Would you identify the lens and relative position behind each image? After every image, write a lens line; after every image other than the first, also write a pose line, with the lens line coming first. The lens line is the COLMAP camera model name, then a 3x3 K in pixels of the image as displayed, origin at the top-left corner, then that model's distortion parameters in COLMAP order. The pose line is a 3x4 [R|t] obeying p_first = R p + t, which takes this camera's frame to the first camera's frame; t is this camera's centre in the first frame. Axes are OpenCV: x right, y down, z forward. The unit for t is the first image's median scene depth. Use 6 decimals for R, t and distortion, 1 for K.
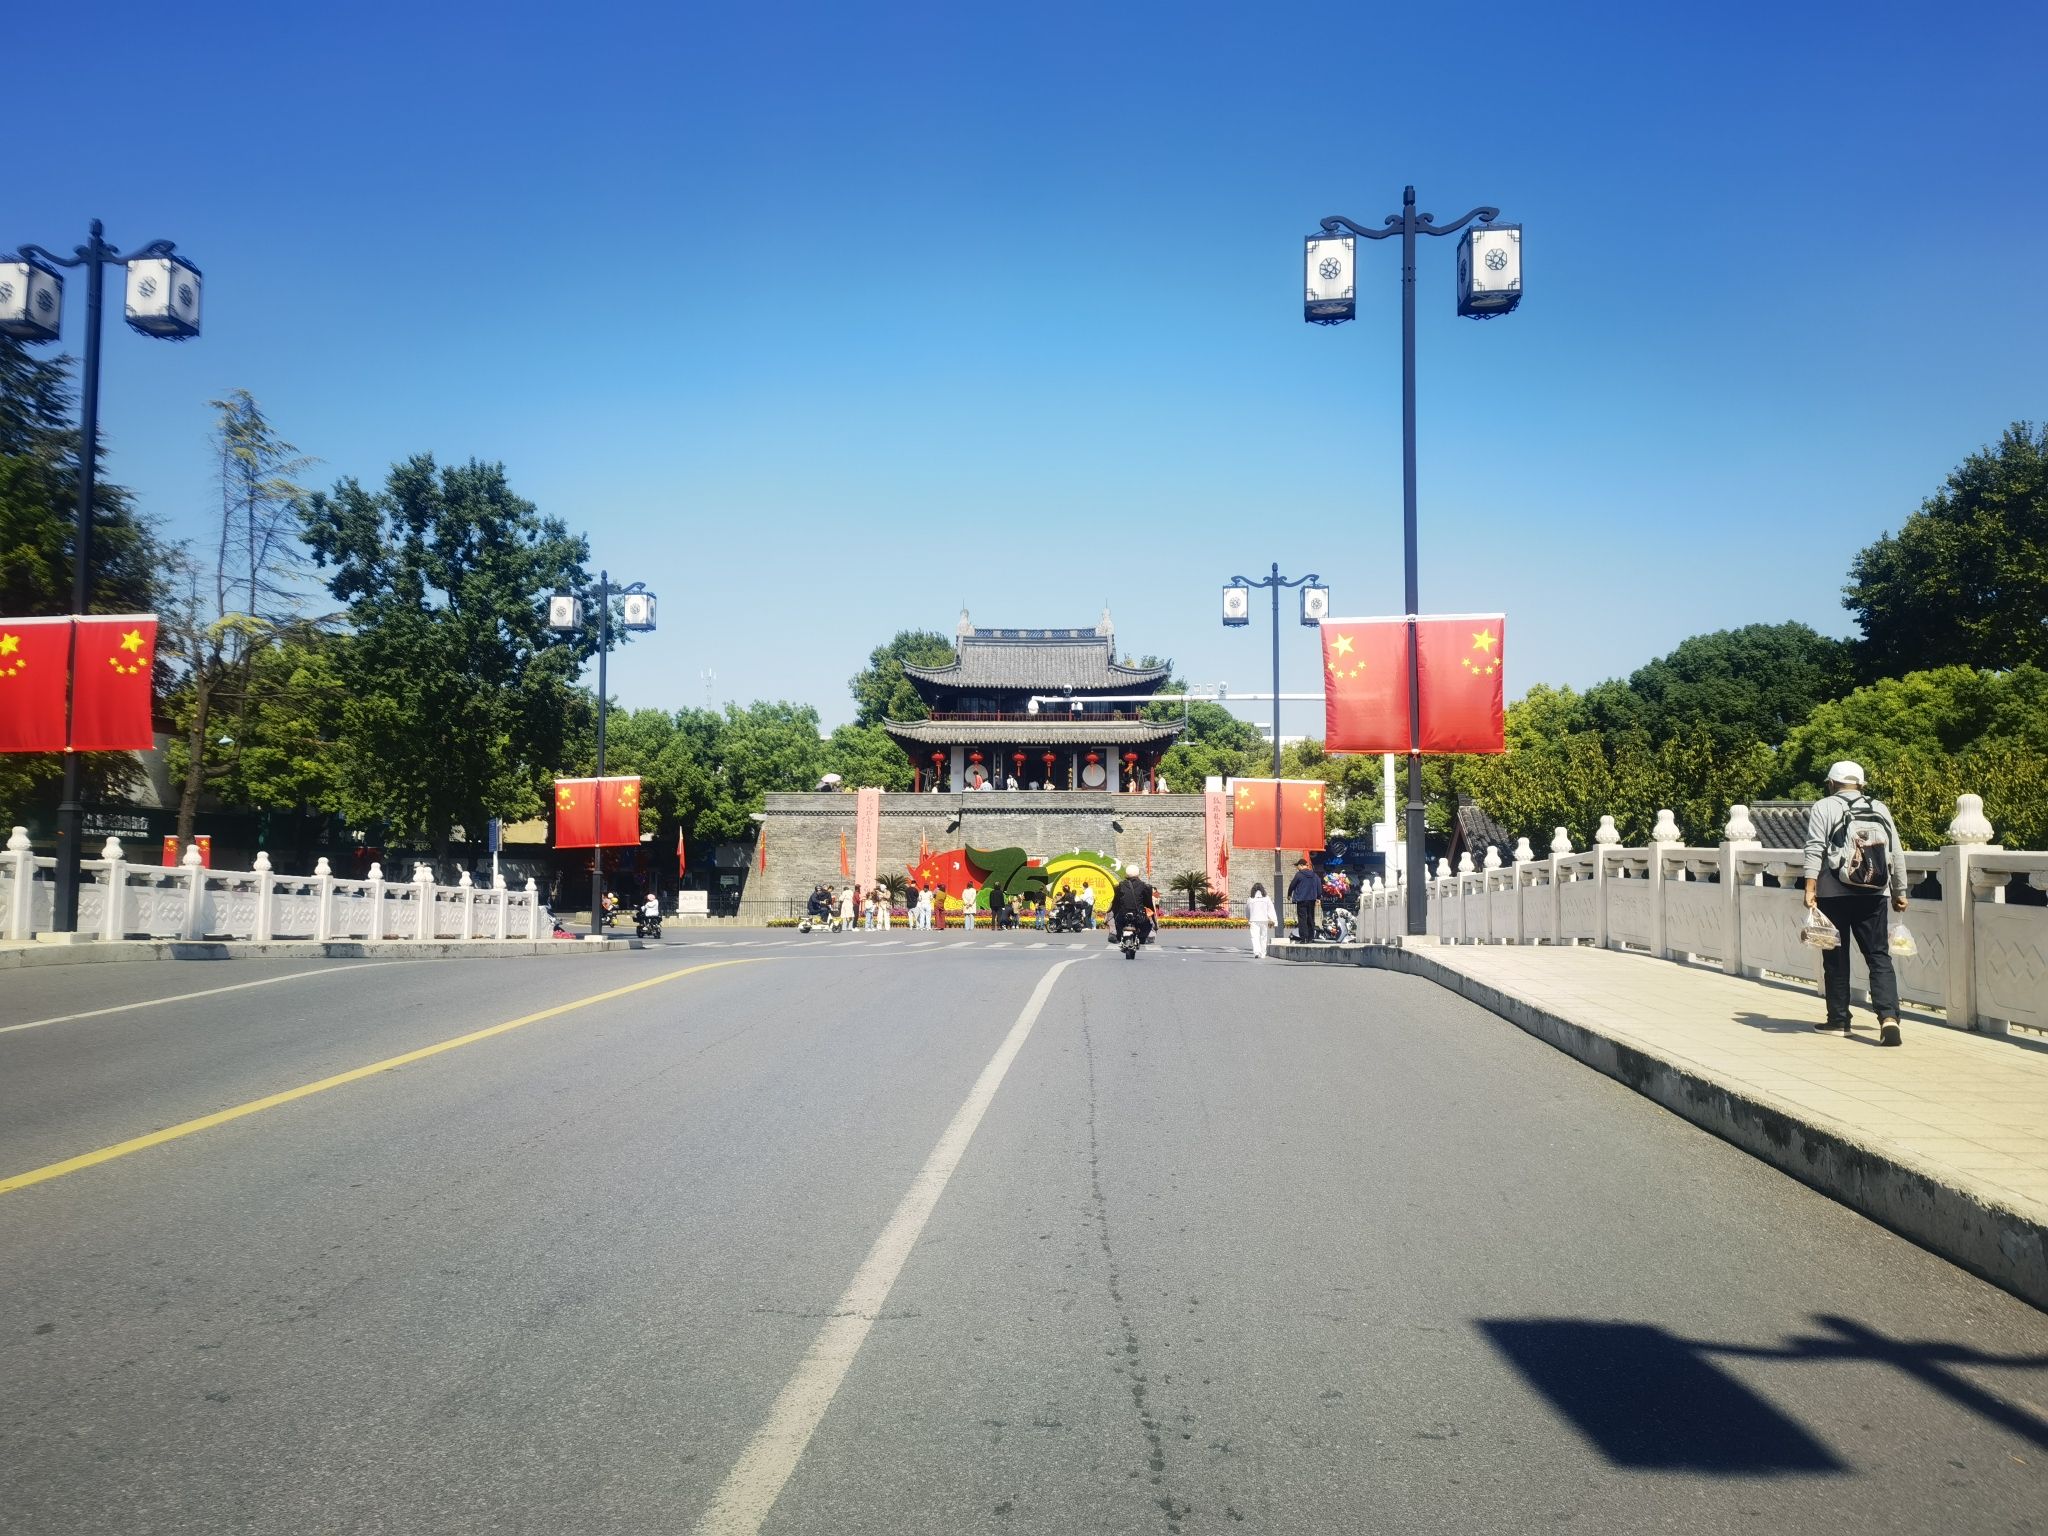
lens RADIAL K [[1642.7, 0, 1024.0], [0, 1642.7, 768.0], [0, 0, 1]] dist [-0.000449, 0.000181]
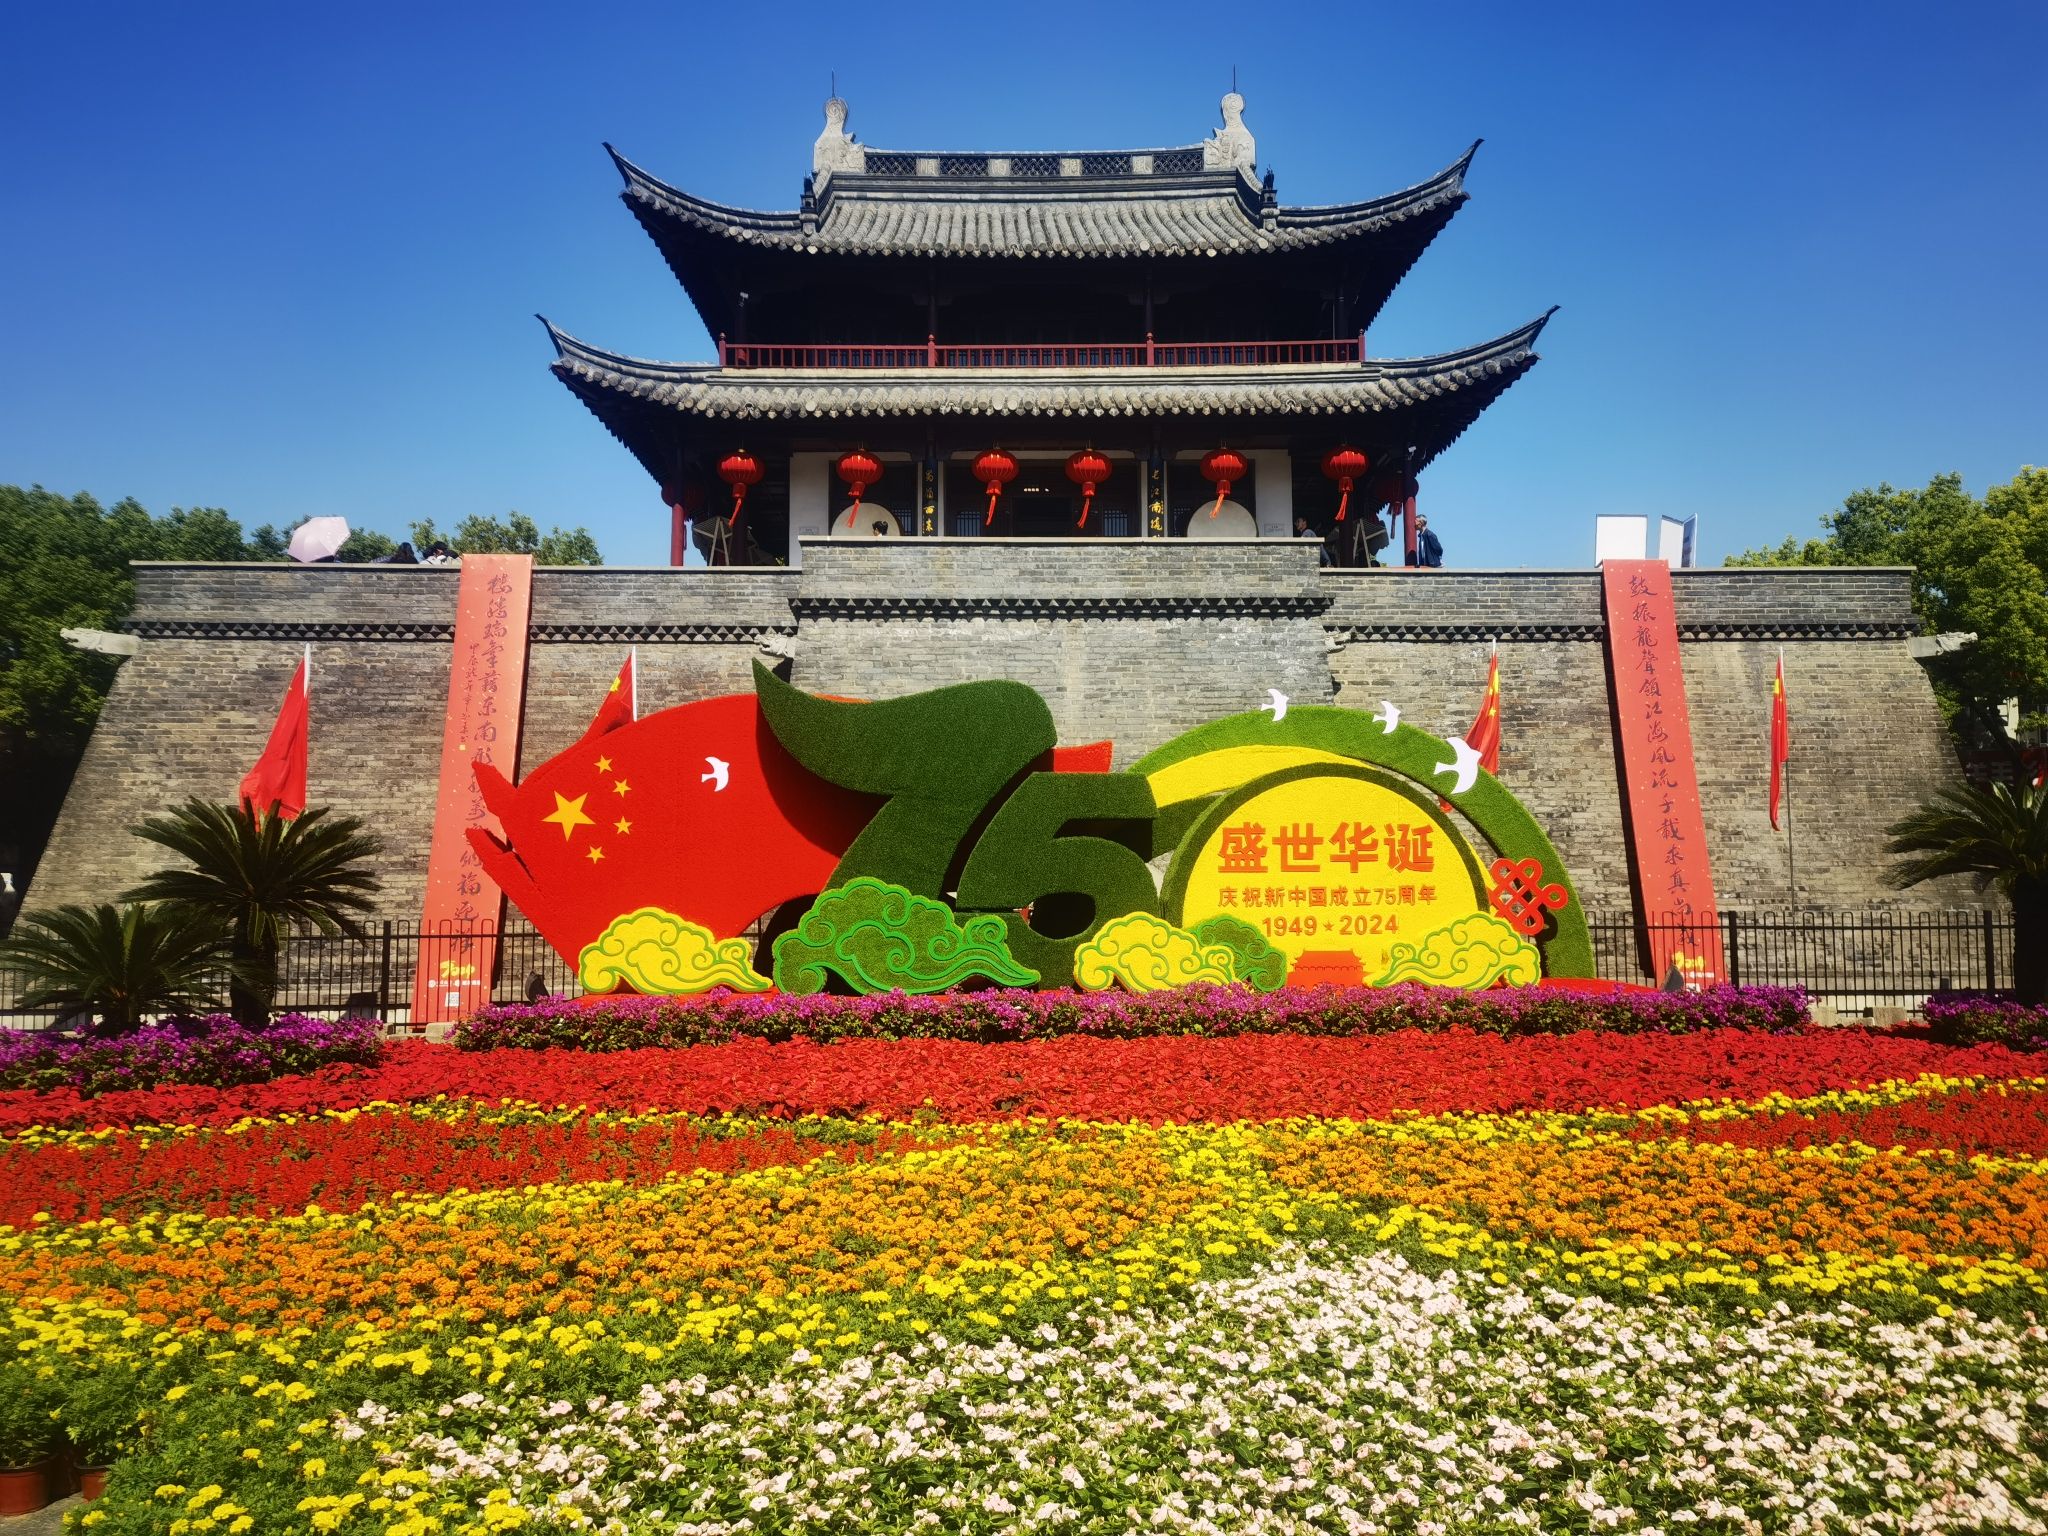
lens RADIAL K [[1642.7, 0, 1024.0], [0, 1642.7, 768.0], [0, 0, 1]] dist [-0.000449, 0.000181]
pose [[0.999616, -0.007689, 0.026611, -0.006704], [0.007553, 0.999958, 0.005210, 0.051889], [-0.026650, -0.005007, 0.999632, 0.705046]]
